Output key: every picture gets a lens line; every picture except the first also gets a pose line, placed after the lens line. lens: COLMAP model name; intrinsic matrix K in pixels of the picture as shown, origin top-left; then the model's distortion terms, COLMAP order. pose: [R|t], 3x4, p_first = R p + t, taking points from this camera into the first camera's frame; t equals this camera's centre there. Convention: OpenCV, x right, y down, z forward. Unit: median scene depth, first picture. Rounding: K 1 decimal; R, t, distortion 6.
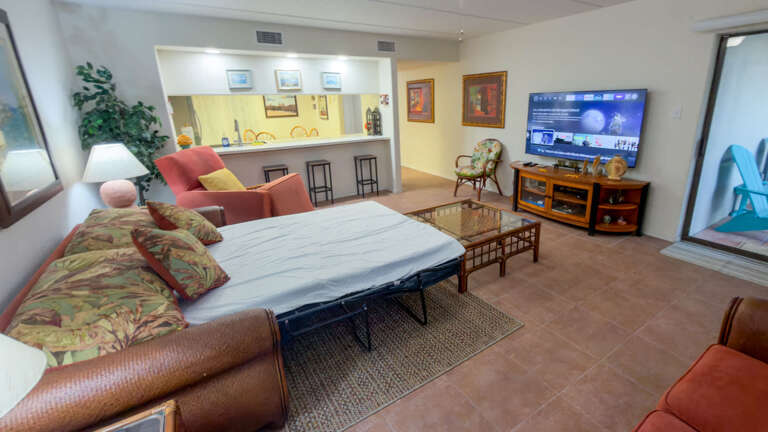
lens RADIAL K [[338.7, 0, 416.3], [0, 338.7, 205.3], [0, 0, 1]] dist [-0.011059, 0.000156]
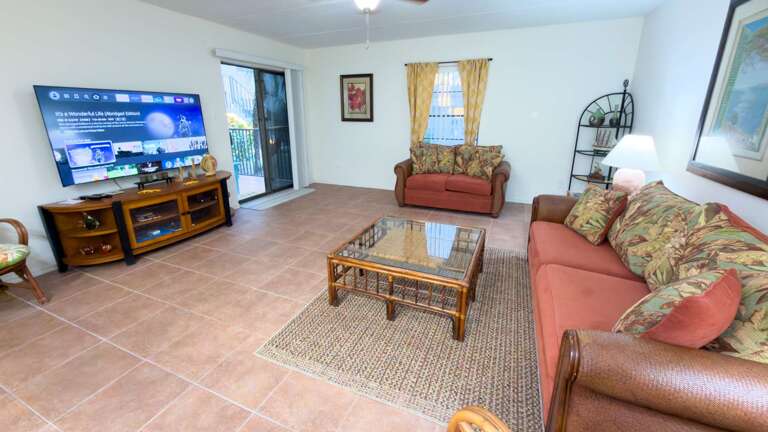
lens RADIAL K [[305.9, 0, 381.5], [0, 305.9, 202.8], [0, 0, 1]] dist [-0.003399, -0.000554]
pose [[-0.538574, -0.219113, 0.813590, -0.503975], [0.256137, 0.877322, 0.405832, -0.236700], [-0.802703, 0.426961, -0.416380, 0.911896]]
